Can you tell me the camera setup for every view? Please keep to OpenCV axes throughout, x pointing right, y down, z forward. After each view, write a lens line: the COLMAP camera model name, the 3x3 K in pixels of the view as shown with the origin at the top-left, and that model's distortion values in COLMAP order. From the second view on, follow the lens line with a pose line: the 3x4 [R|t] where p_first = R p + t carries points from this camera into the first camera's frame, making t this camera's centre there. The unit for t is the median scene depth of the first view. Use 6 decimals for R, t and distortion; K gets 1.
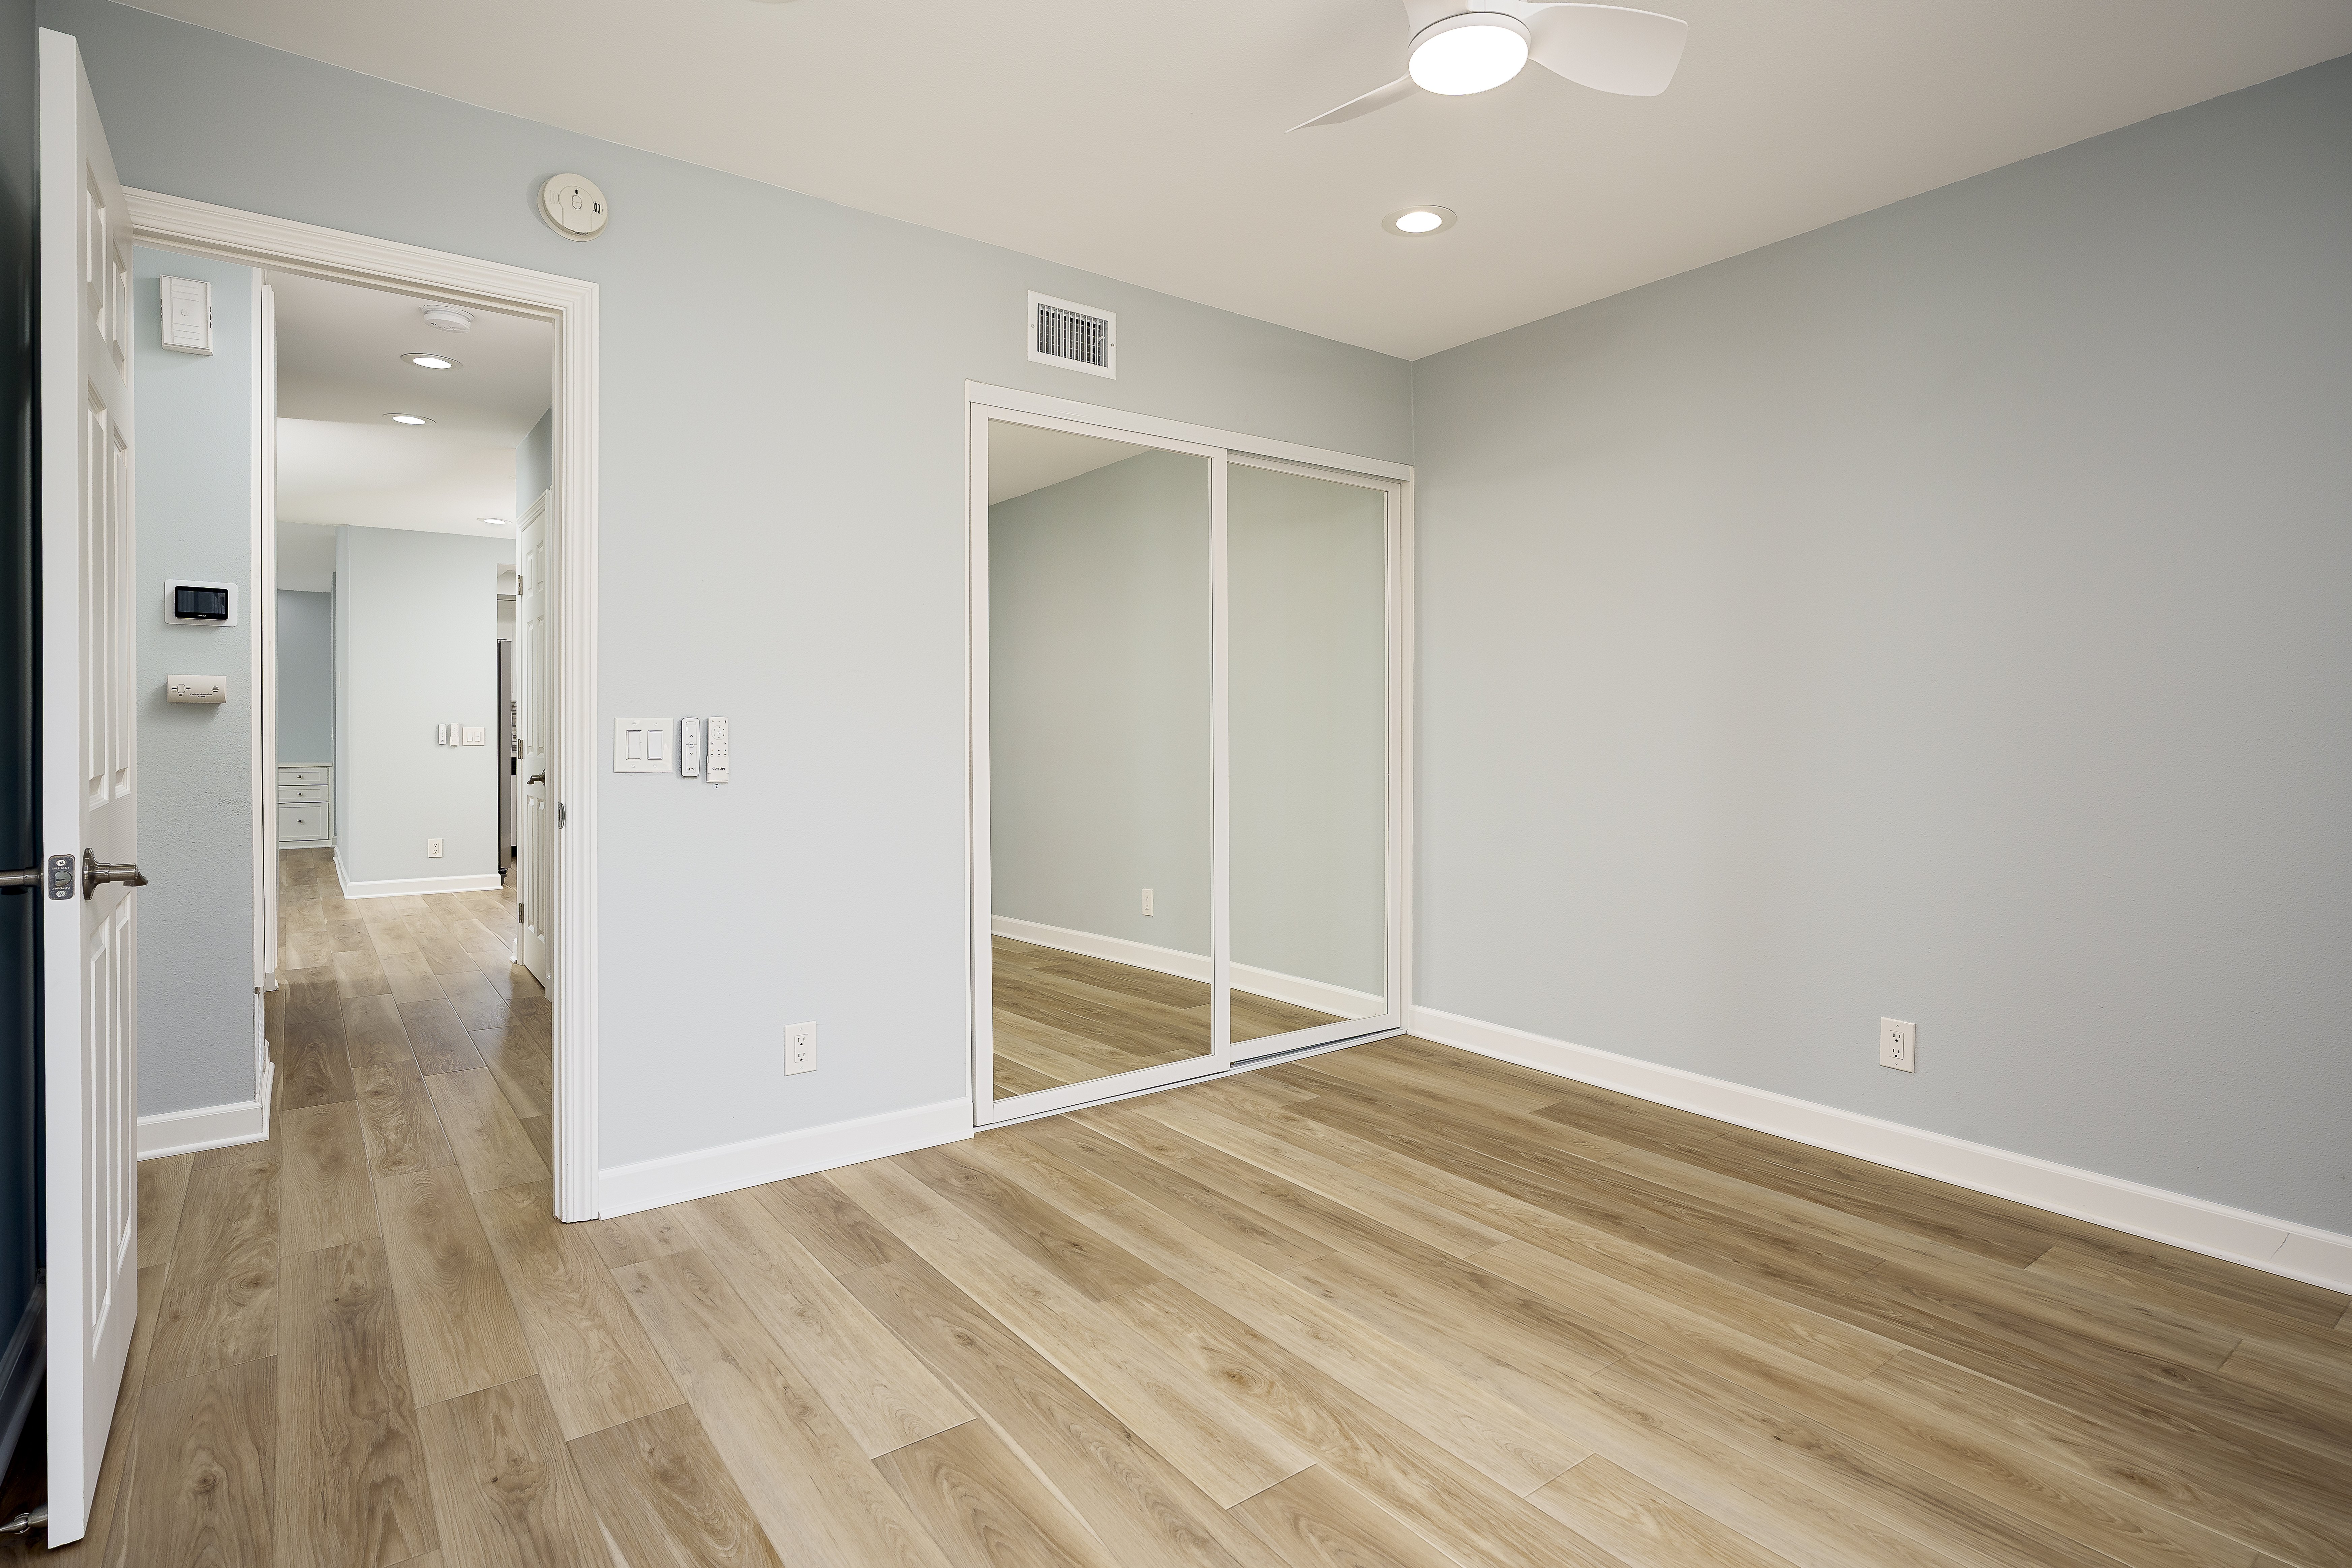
lens RADIAL K [[1207.0, 0, 1184.8], [0, 1207.0, 764.9], [0, 0, 1]] dist [0.002907, 0.000798]
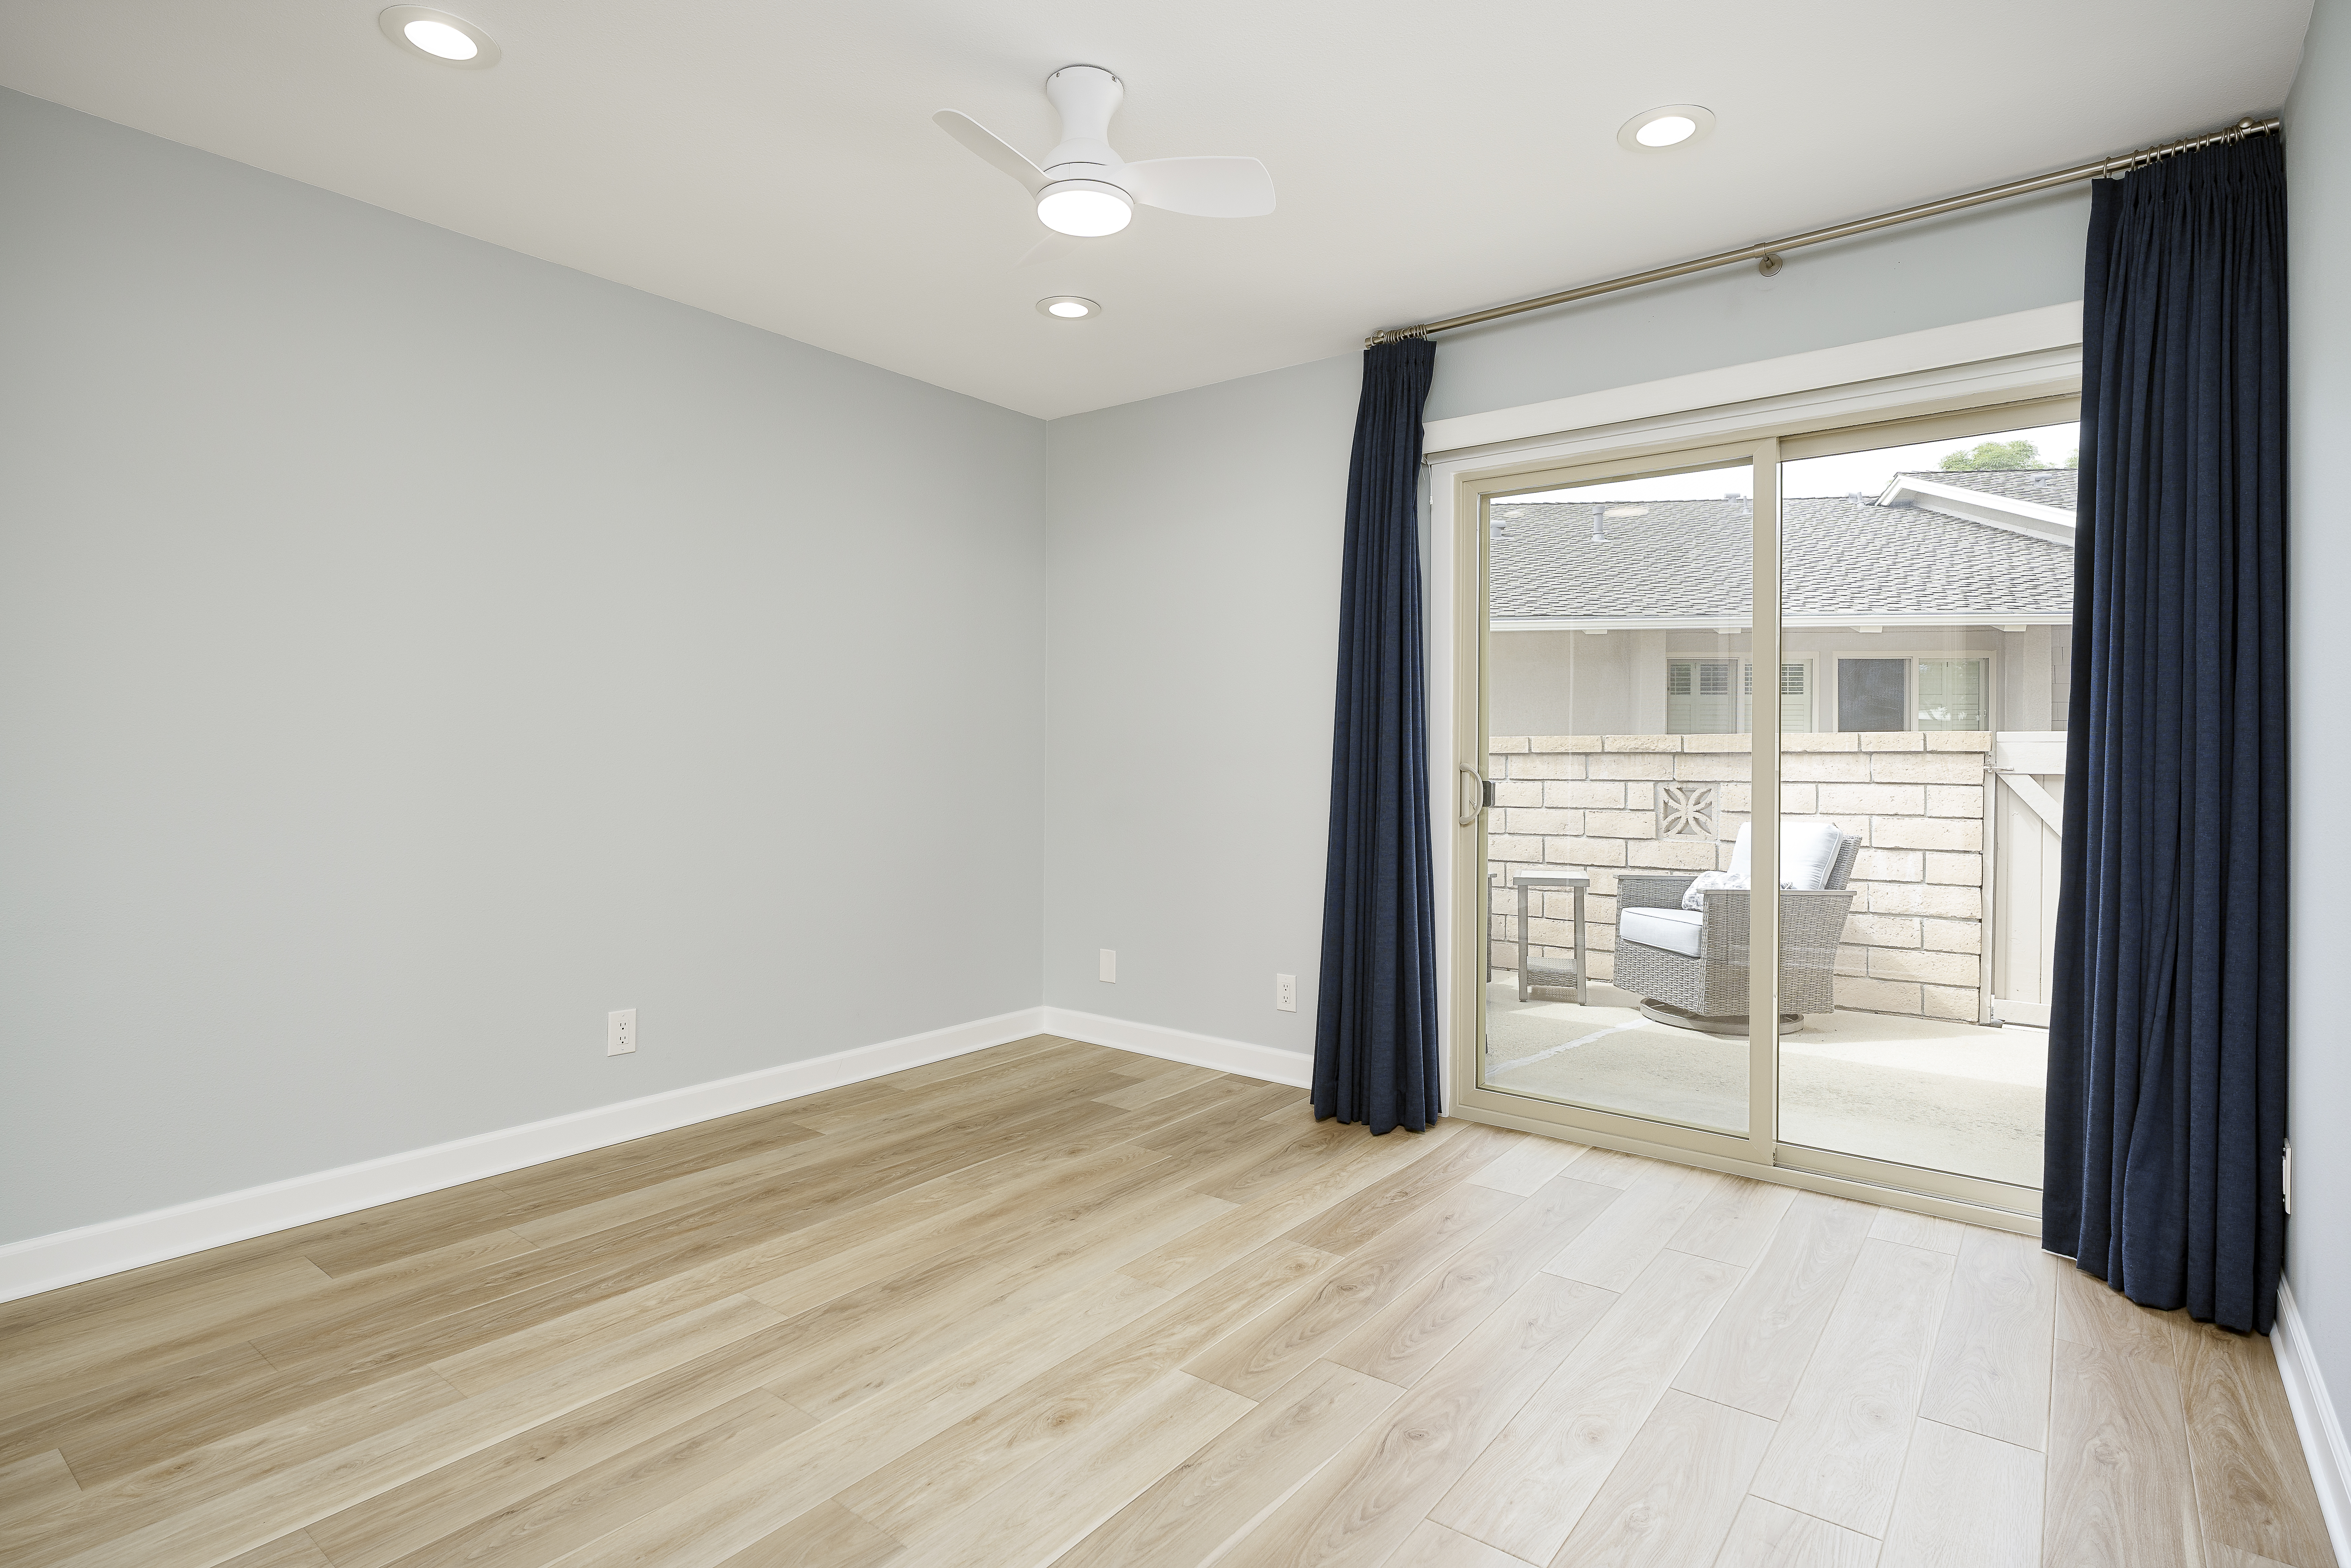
lens RADIAL K [[1206.4, 0, 1187.0], [0, 1206.4, 772.3], [0, 0, 1]] dist [0.002907, 0.000798]
pose [[-0.287787, -0.015451, 0.957570, -0.749097], [0.020591, 0.999539, 0.022317, -0.028200], [-0.957473, 0.026140, -0.287336, 0.962120]]
